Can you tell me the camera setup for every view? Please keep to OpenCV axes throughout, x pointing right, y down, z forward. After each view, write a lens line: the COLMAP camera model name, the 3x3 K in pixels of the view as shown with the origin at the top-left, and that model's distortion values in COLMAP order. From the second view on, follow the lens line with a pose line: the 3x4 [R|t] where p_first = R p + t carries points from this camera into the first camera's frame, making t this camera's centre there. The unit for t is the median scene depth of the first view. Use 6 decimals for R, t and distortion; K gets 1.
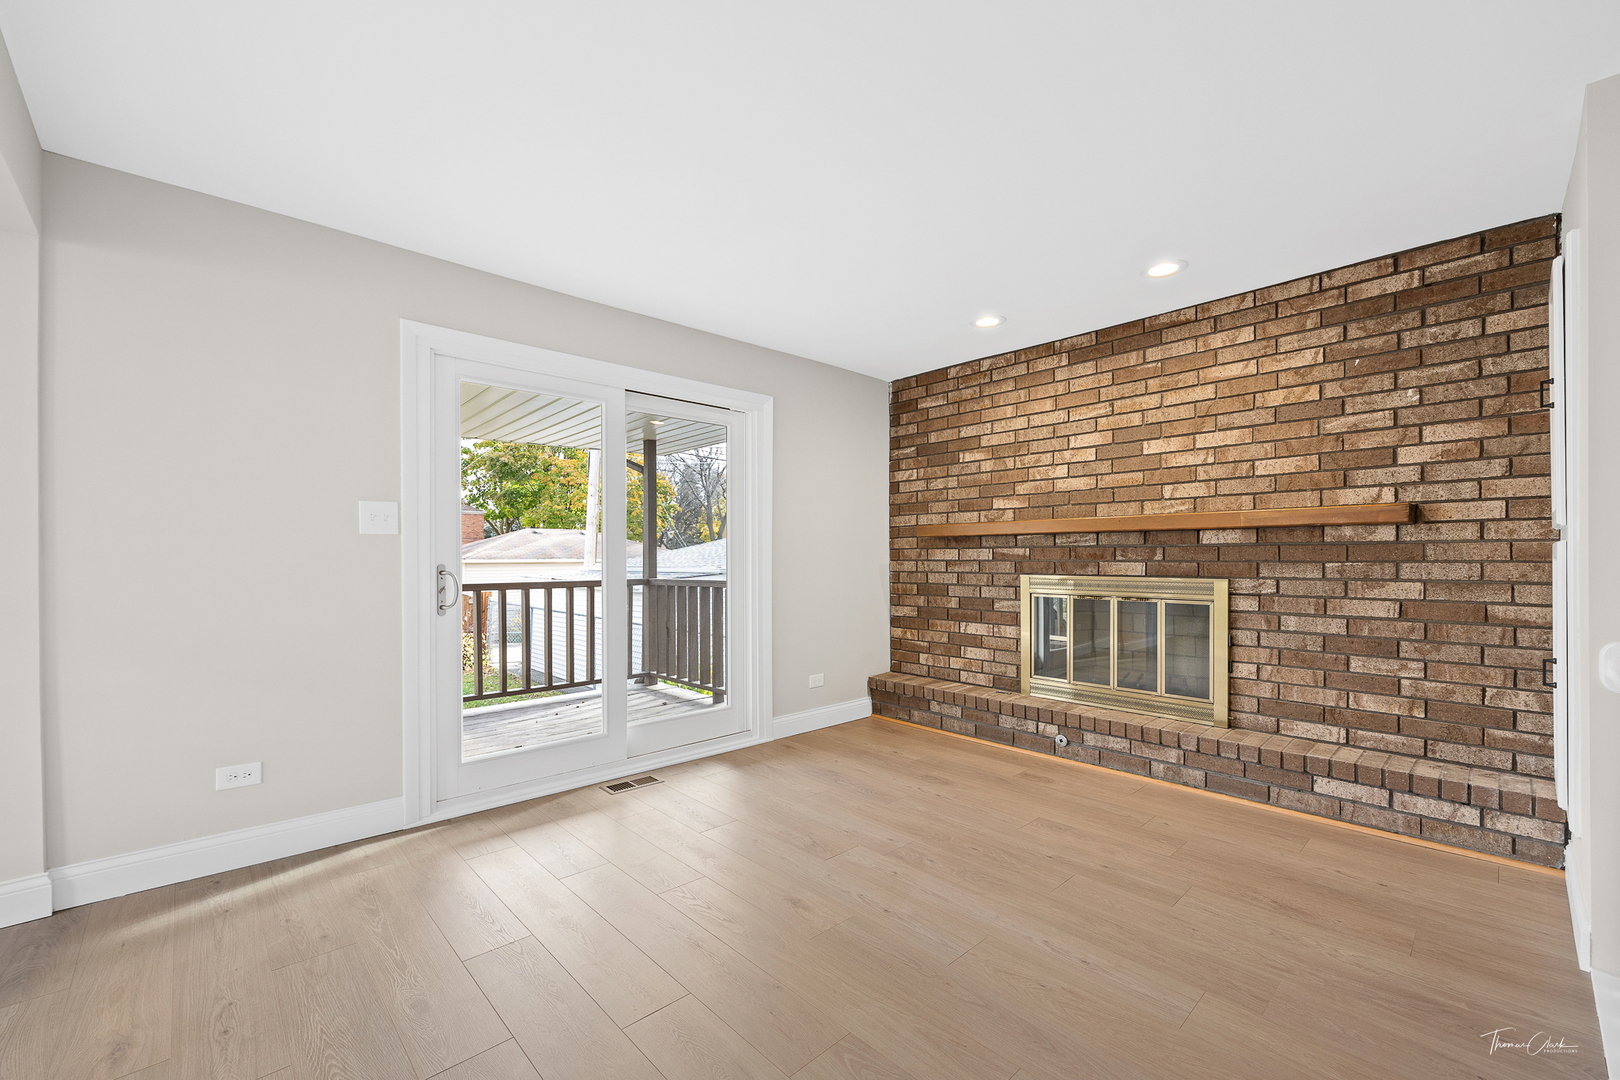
lens RADIAL K [[665.2, 0, 804.6], [0, 665.2, 559.5], [0, 0, 1]] dist [-0.000252, -0.000019]
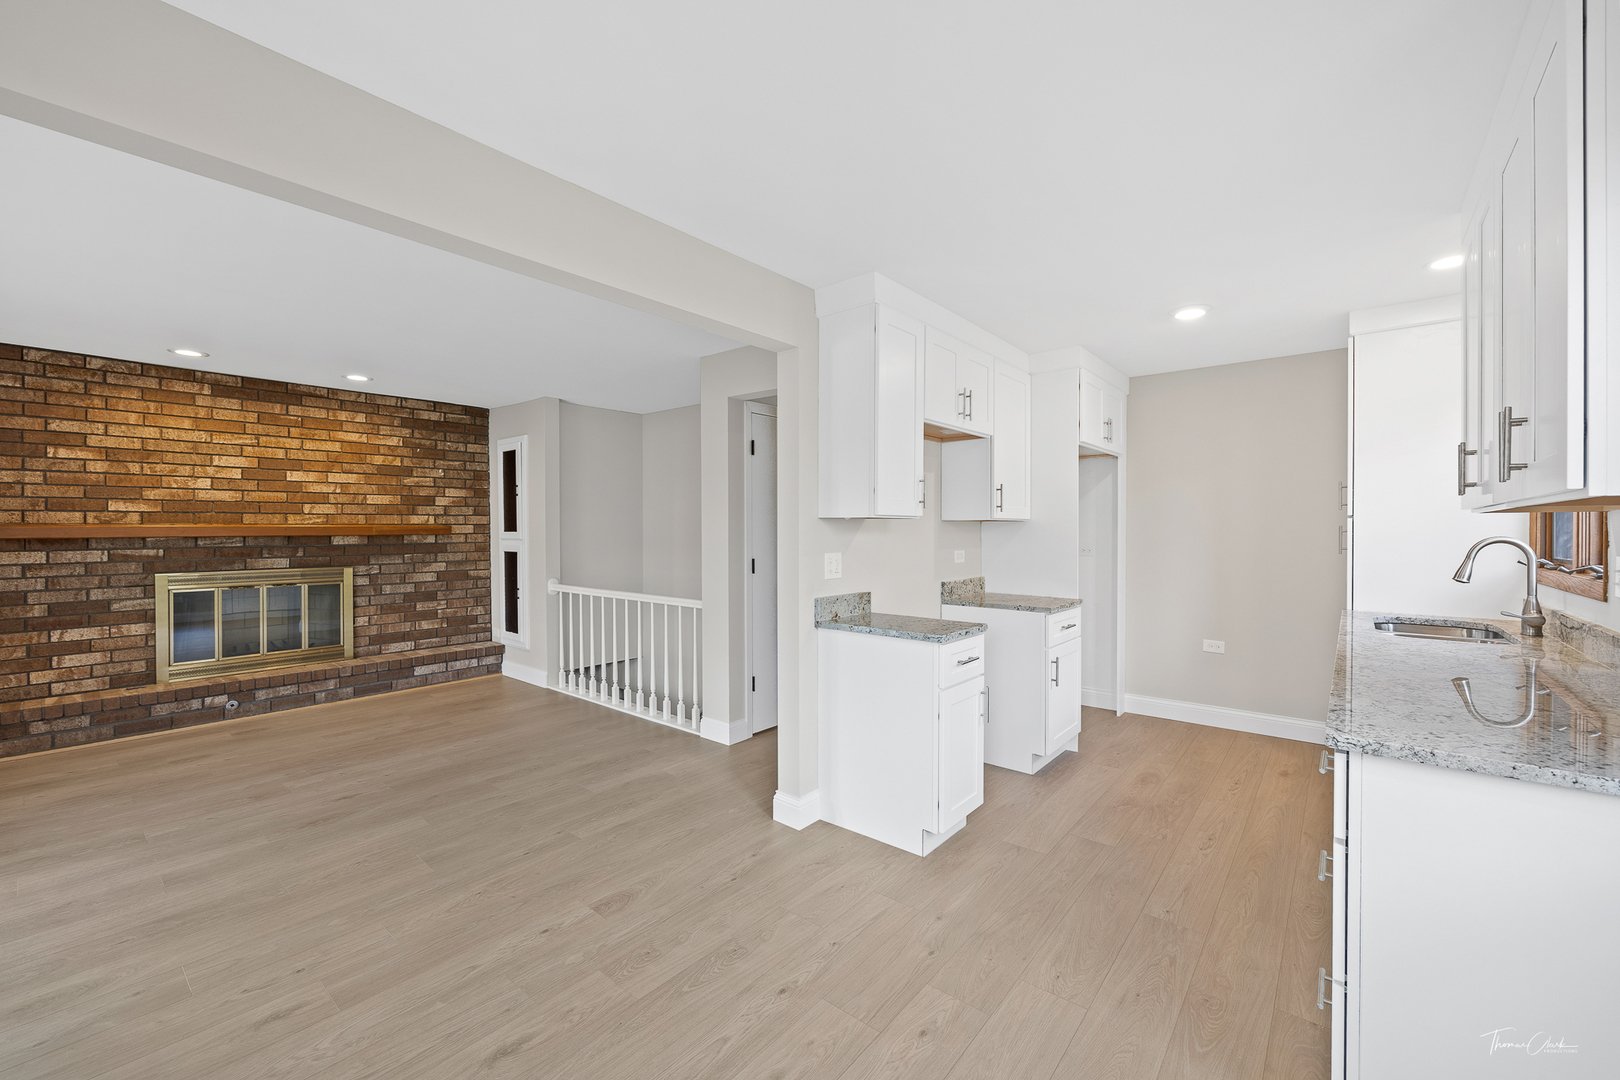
lens RADIAL K [[651.2, 0, 810.6], [0, 651.2, 534.0], [0, 0, 1]] dist [-0.000411, -0.000750]
pose [[-0.124200, -0.007989, 0.992225, -0.969924], [0.004835, 0.999951, 0.008656, -0.052409], [-0.992245, 0.005872, -0.124156, 0.085123]]
